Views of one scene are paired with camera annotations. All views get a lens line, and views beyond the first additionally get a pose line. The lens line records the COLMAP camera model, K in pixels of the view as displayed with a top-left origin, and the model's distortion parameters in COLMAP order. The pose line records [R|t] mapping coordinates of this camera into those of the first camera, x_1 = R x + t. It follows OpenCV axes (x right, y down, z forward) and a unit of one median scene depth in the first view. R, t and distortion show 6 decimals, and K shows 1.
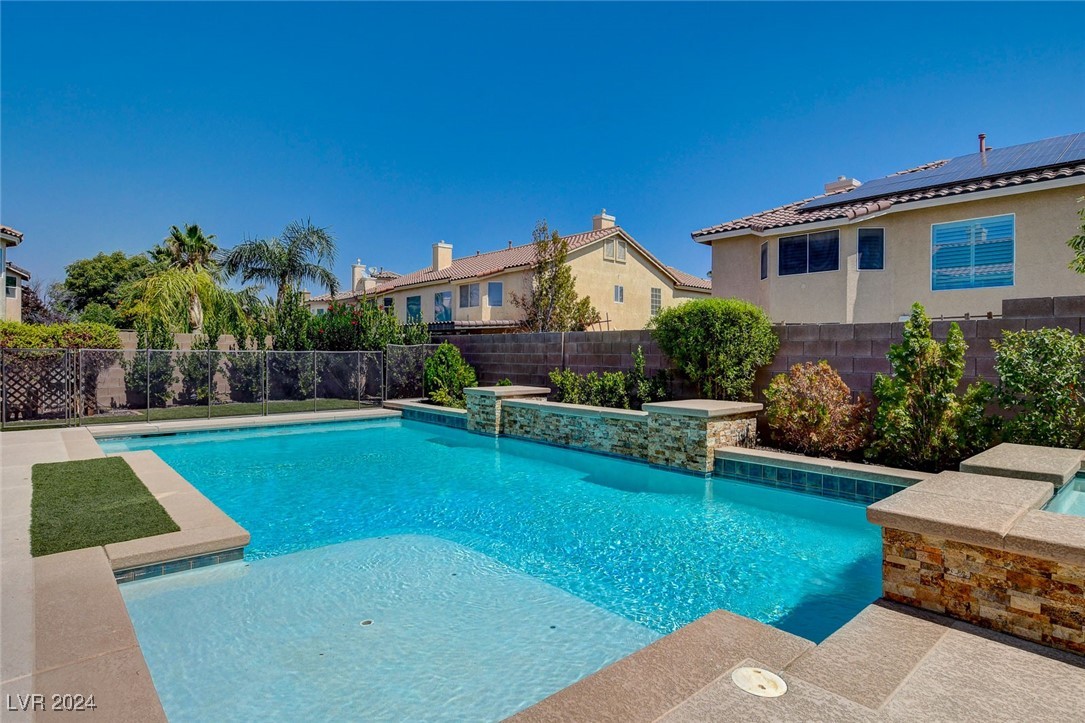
lens RADIAL K [[584.3, 0, 538.6], [0, 584.3, 361.2], [0, 0, 1]] dist [-0.020012, 0.001824]
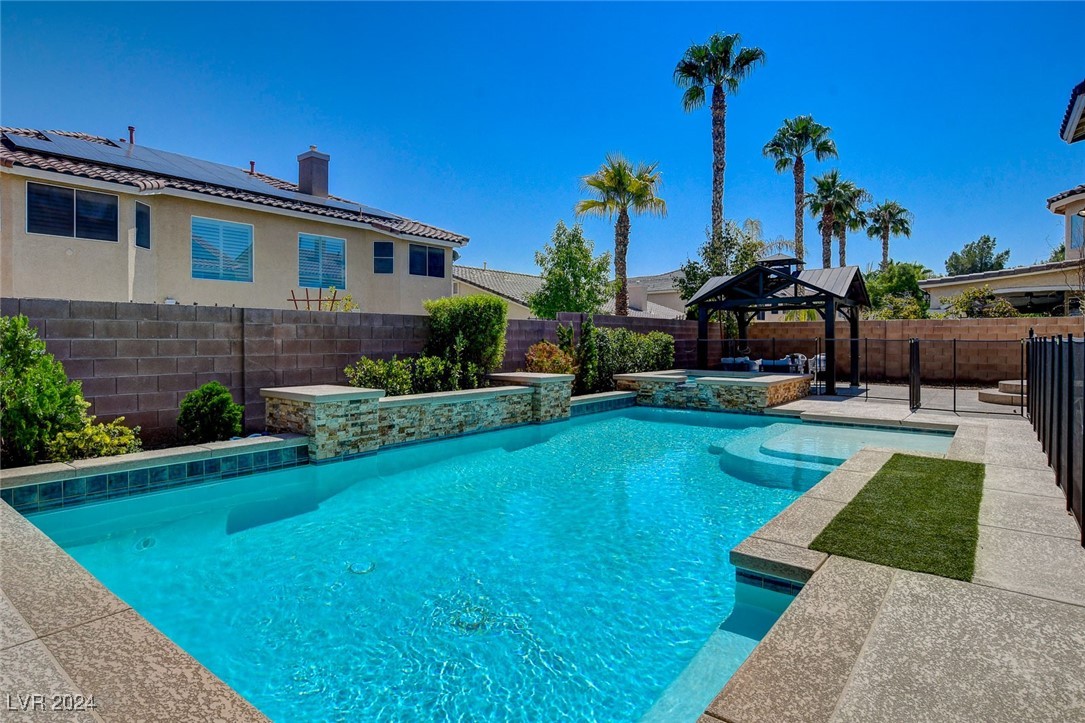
lens RADIAL K [[584.3, 0, 536.3], [0, 584.3, 354.2], [0, 0, 1]] dist [-0.020012, 0.001824]
pose [[-0.184056, -0.031172, 0.982421, -0.493240], [0.007379, 0.999425, 0.033094, -0.010304], [-0.982888, 0.013341, -0.183720, 0.558387]]
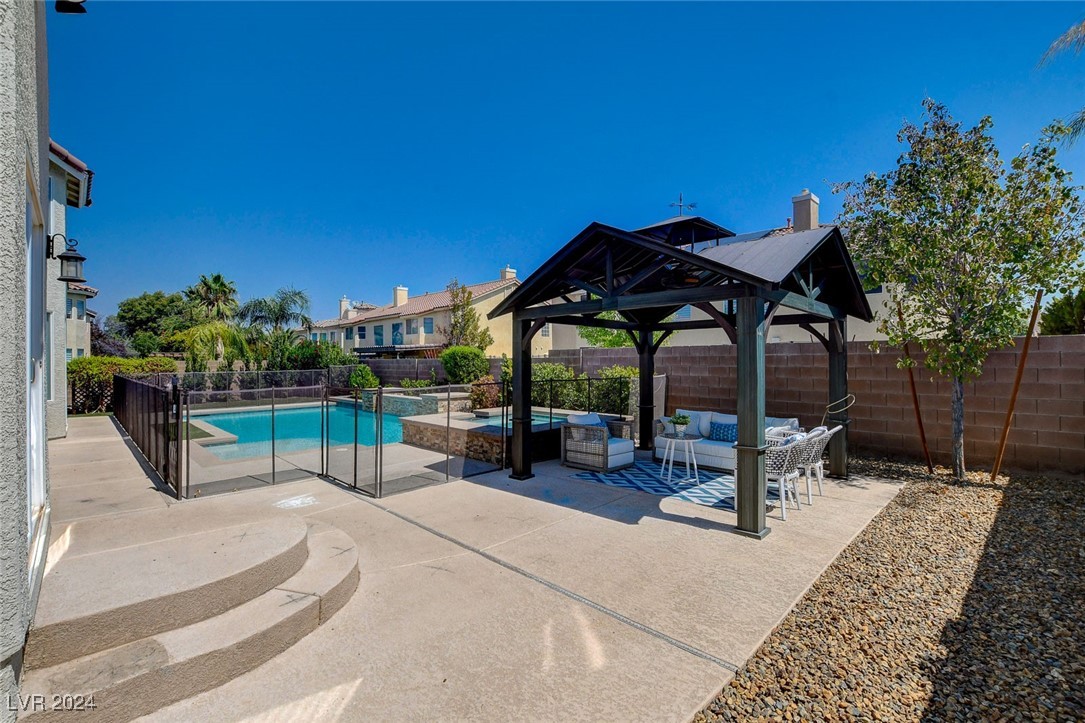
lens RADIAL K [[477.0, 0, 539.2], [0, 477.0, 359.6], [0, 0, 1]] dist [-0.025135, 0.002686]
pose [[0.997992, -0.015723, 0.061365, 0.219355], [0.016594, 0.999768, -0.013709, -0.012528], [-0.061135, 0.014700, 0.998021, -0.370143]]
